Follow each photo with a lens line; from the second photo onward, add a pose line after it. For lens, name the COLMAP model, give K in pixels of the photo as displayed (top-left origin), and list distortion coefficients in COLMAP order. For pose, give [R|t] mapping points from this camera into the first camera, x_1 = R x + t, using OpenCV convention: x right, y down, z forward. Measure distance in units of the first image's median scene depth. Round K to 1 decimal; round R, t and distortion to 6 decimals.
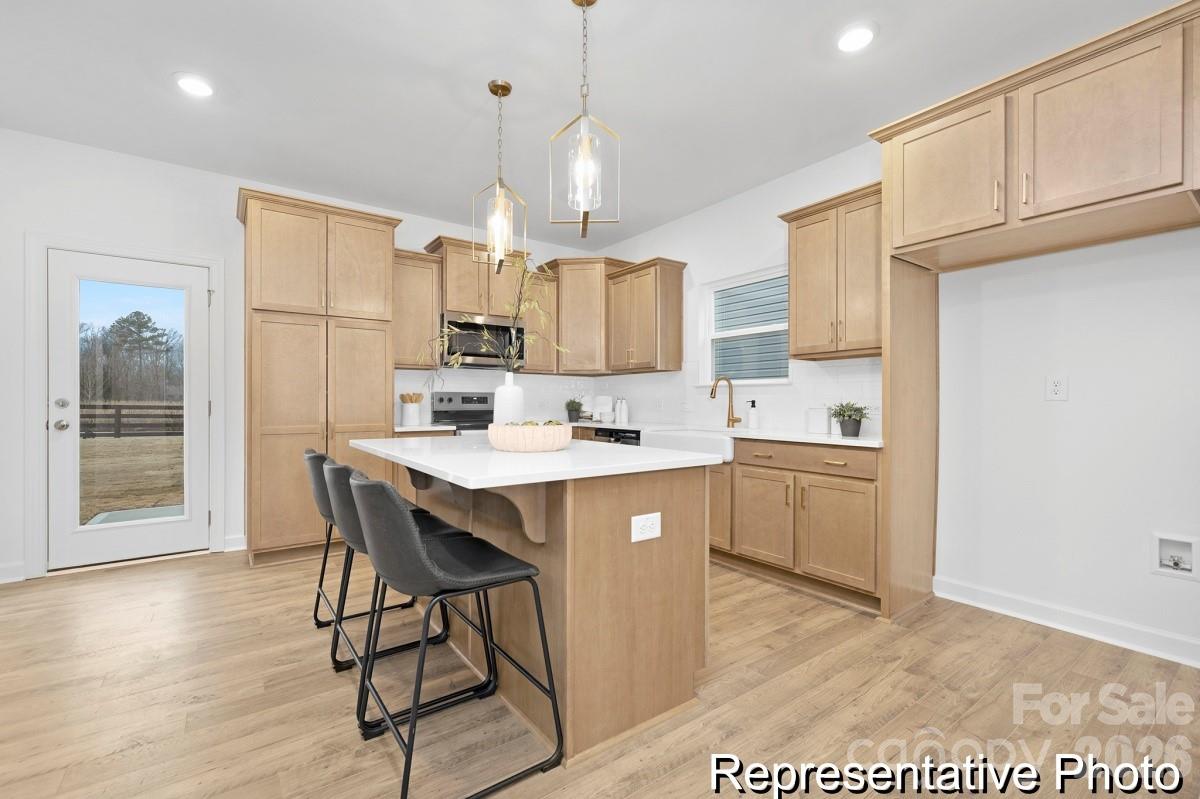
lens RADIAL K [[511.9, 0, 586.3], [0, 511.9, 399.3], [0, 0, 1]] dist [-0.005270, -0.001724]
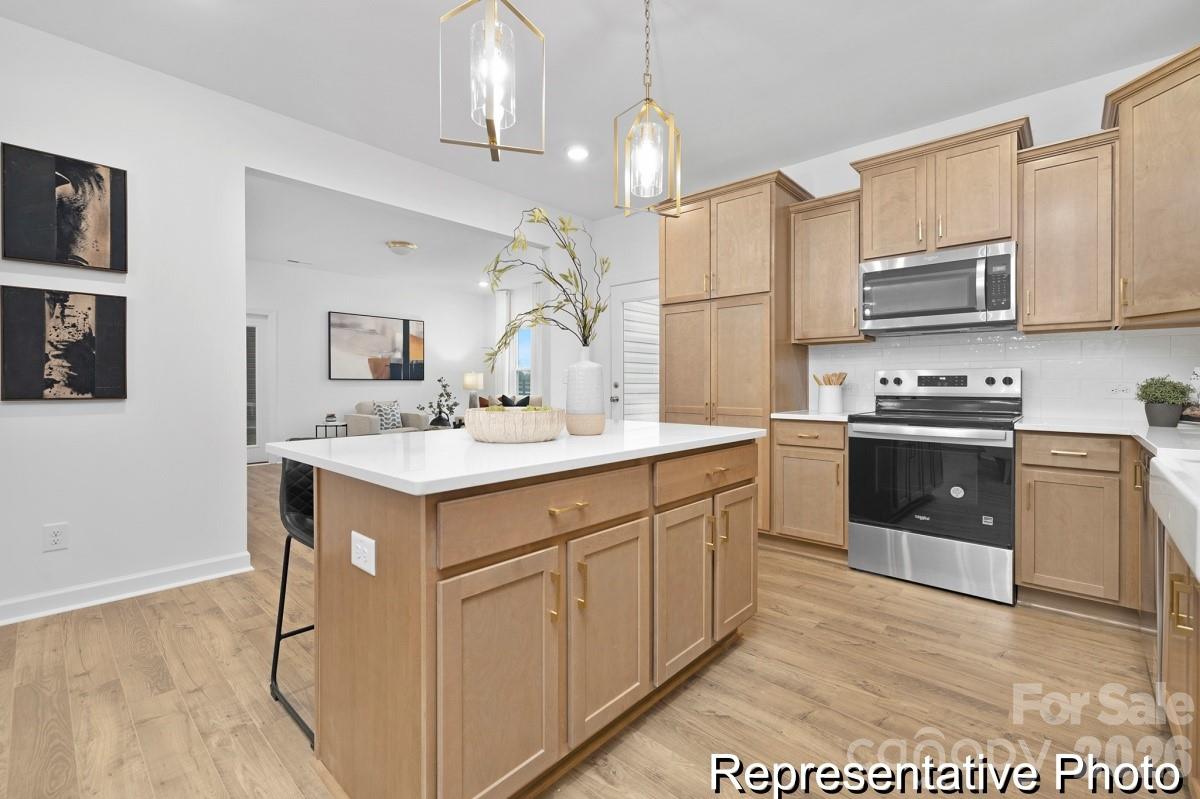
lens RADIAL K [[511.9, 0, 594.2], [0, 511.9, 393.5], [0, 0, 1]] dist [-0.005270, -0.001724]
pose [[0.209419, 0.014459, -0.977719, 0.364505], [0.001650, 0.999884, 0.015140, 0.007437], [0.977825, -0.004784, 0.209371, 0.452464]]
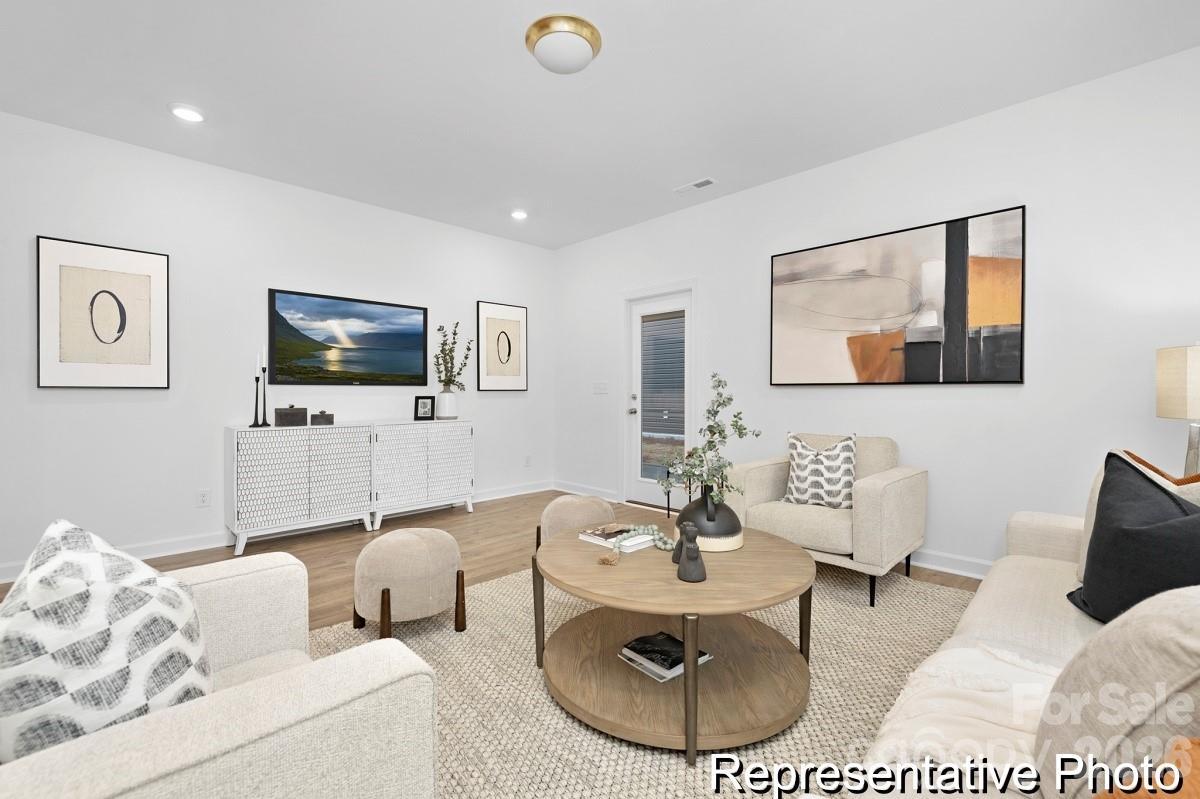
lens RADIAL K [[511.9, 0, 601.9], [0, 511.9, 396.9], [0, 0, 1]] dist [-0.005270, -0.001724]
pose [[-0.986298, -0.000782, -0.164974, -1.096915], [-0.000736, 1.000000, -0.000340, 0.003974], [0.164974, -0.000214, -0.986298, 0.787968]]
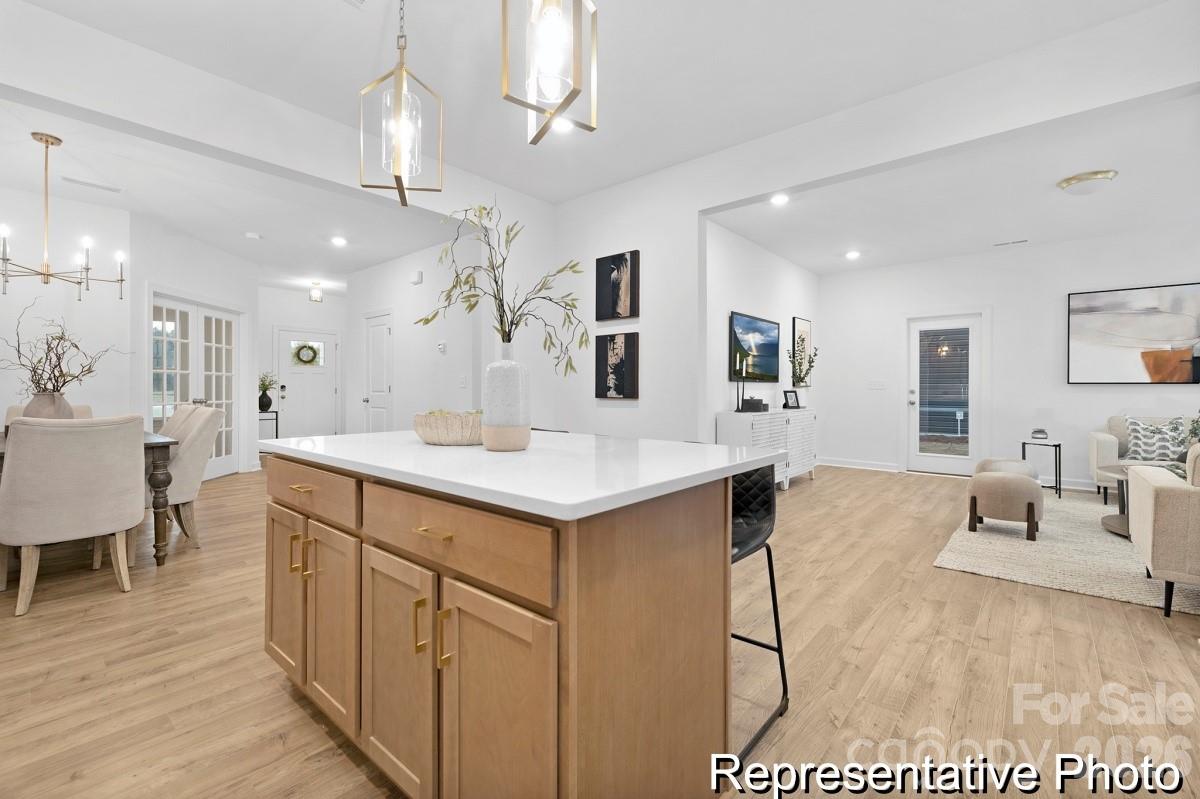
lens RADIAL K [[511.9, 0, 593.3], [0, 511.9, 393.5], [0, 0, 1]] dist [-0.005270, -0.001724]
pose [[-0.972818, -0.004489, -0.231526, -0.054903], [-0.003967, 0.999988, -0.002719, 0.015401], [0.231535, -0.001727, -0.972825, 0.923878]]
